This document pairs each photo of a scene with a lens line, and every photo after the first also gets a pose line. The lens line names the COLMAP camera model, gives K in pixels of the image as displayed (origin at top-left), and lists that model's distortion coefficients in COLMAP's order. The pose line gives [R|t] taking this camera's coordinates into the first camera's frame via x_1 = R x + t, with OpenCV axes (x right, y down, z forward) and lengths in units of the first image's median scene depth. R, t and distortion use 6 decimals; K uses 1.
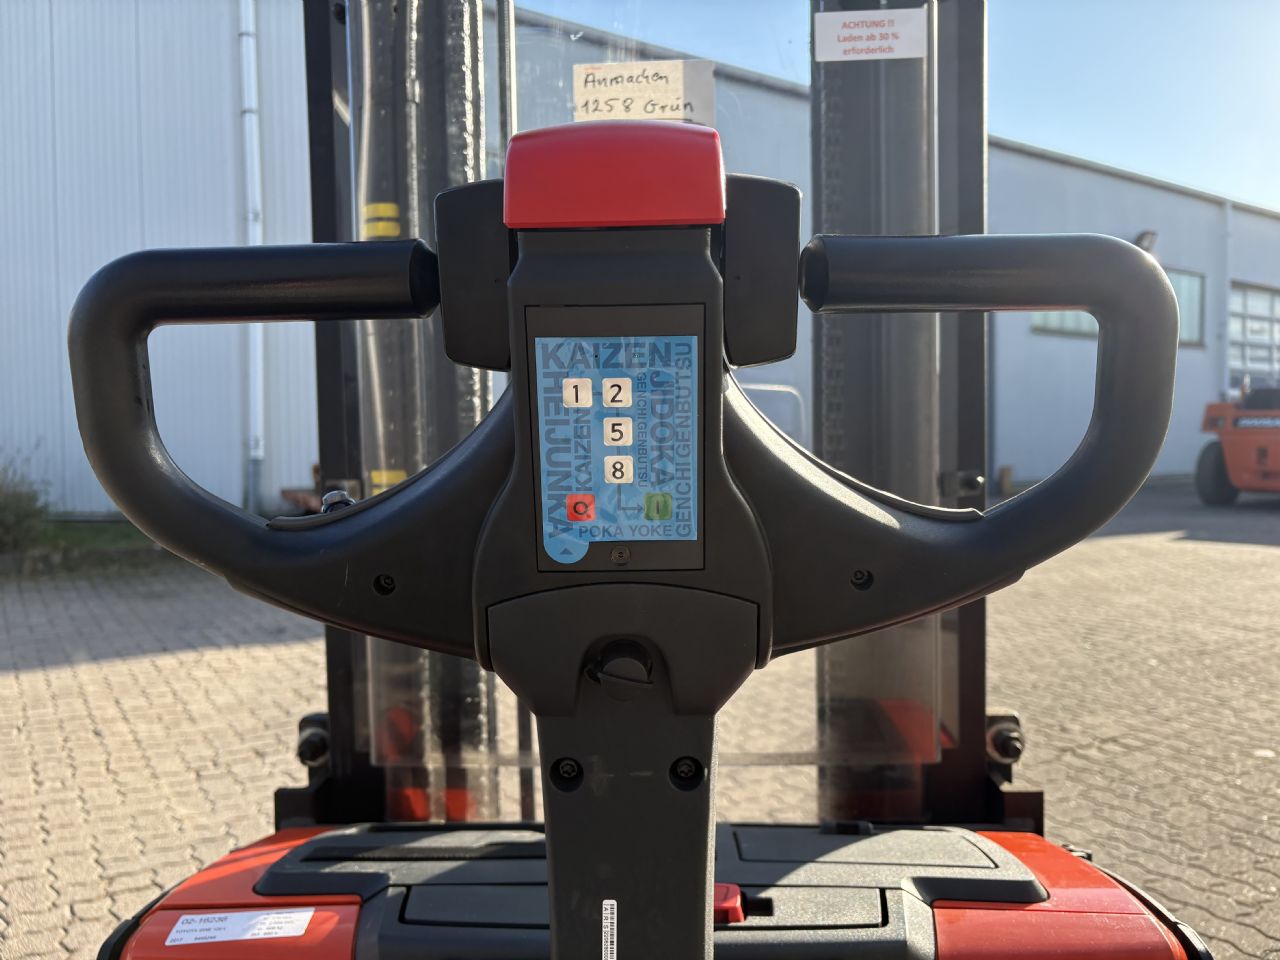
lens RADIAL K [[965.2, 0, 640.0], [0, 965.2, 480.0], [0, 0, 1]] dist [-0.000312, -0.000187]
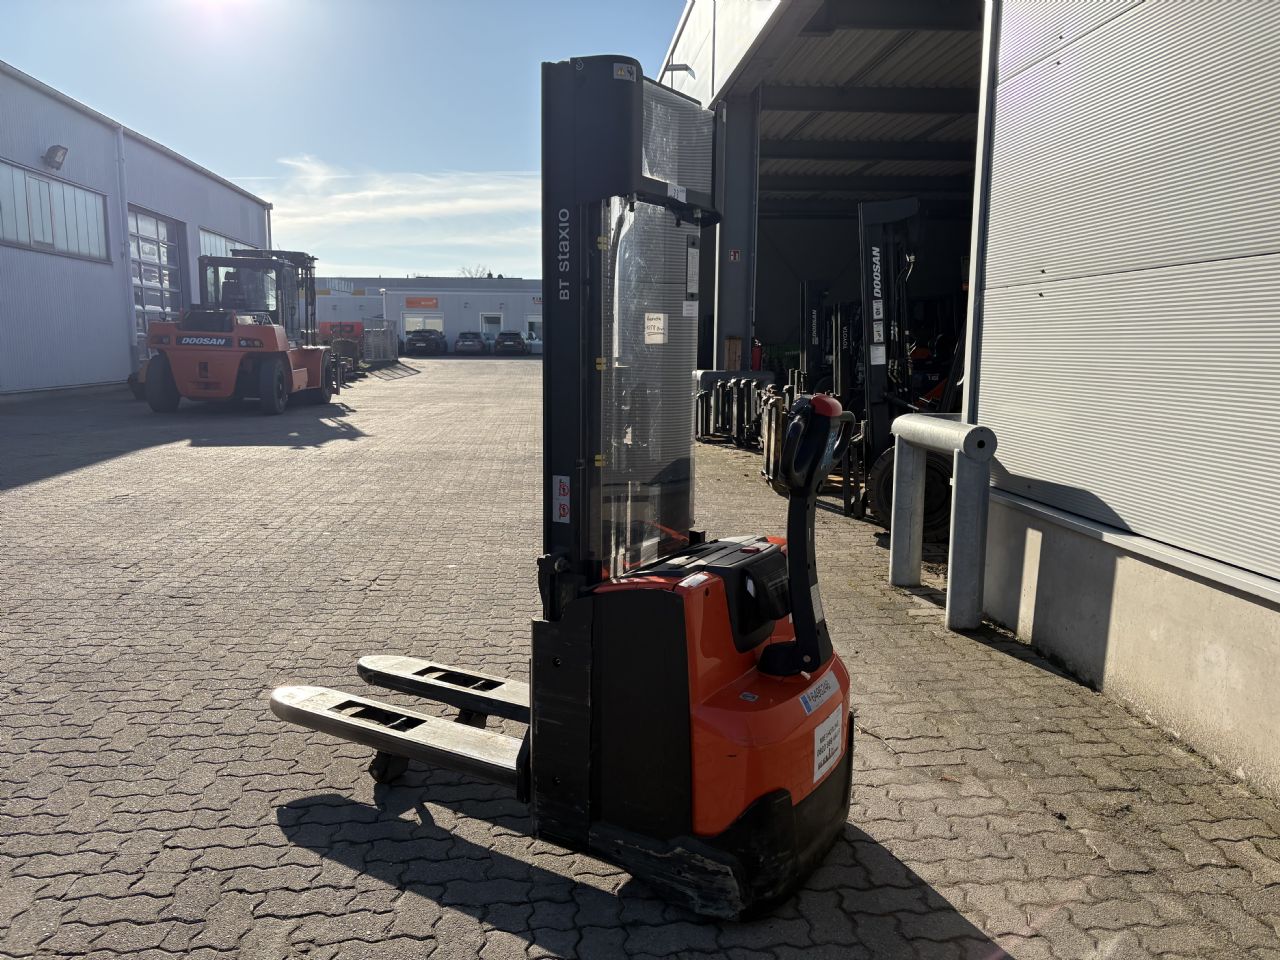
lens RADIAL K [[965.2, 0, 640.0], [0, 965.2, 480.0], [0, 0, 1]] dist [-0.000312, -0.000187]
pose [[0.441122, -0.104243, 0.891372, -0.145520], [0.009066, 0.993698, 0.111723, -0.012797], [-0.897401, -0.041202, 0.439288, -0.014436]]
